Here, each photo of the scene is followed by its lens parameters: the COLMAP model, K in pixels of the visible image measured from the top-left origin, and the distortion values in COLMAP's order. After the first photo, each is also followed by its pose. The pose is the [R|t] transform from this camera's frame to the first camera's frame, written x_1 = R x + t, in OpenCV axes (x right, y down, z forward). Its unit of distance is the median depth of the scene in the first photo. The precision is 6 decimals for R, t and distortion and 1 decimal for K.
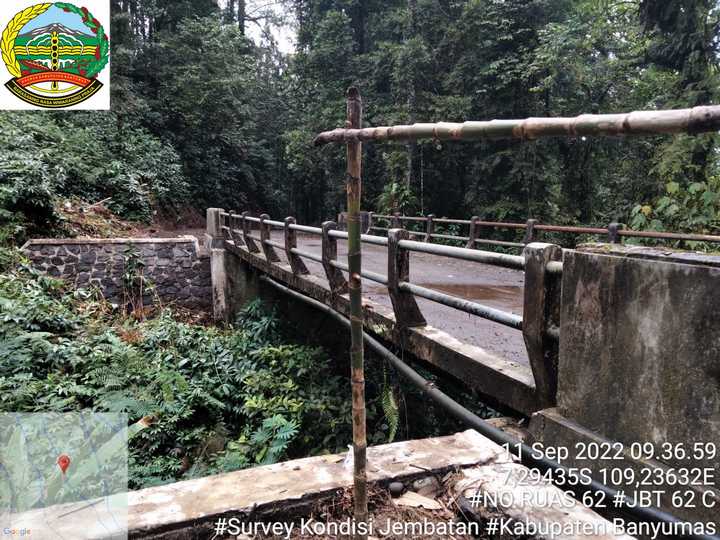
lens RADIAL K [[535.1, 0, 351.8], [0, 535.1, 273.6], [0, 0, 1]] dist [0.032270, -0.006170]
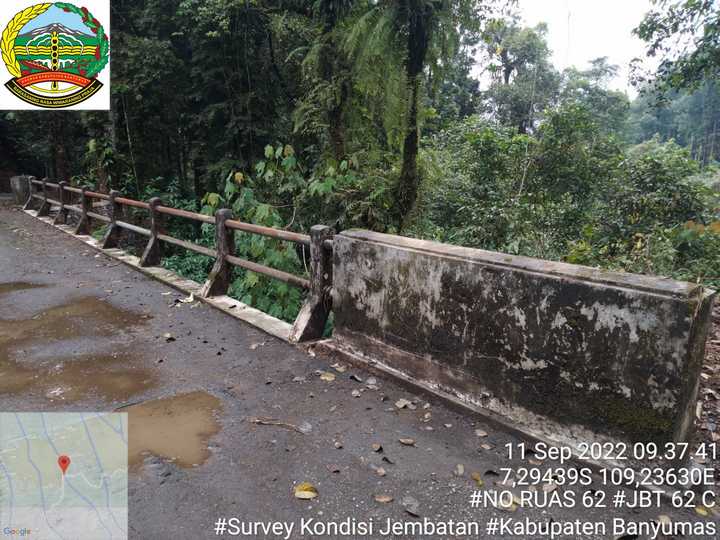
lens RADIAL K [[535.1, 0, 351.8], [0, 535.1, 273.6], [0, 0, 1]] dist [0.032270, -0.006170]
pose [[0.955420, -0.083691, 0.283141, 0.217804], [0.057837, 0.993457, 0.098484, -0.015606], [-0.289530, -0.077717, 0.954009, 0.031772]]
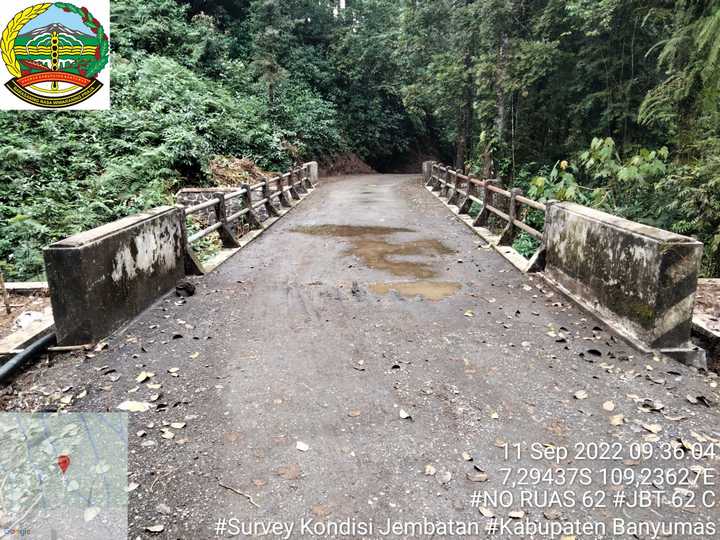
lens RADIAL K [[535.1, 0, 351.8], [0, 535.1, 273.6], [0, 0, 1]] dist [0.032270, -0.006170]
pose [[0.915398, 0.059535, -0.398123, 0.286525], [-0.014762, 0.993303, 0.114595, -0.005752], [0.402279, -0.099023, 0.910146, -0.110596]]
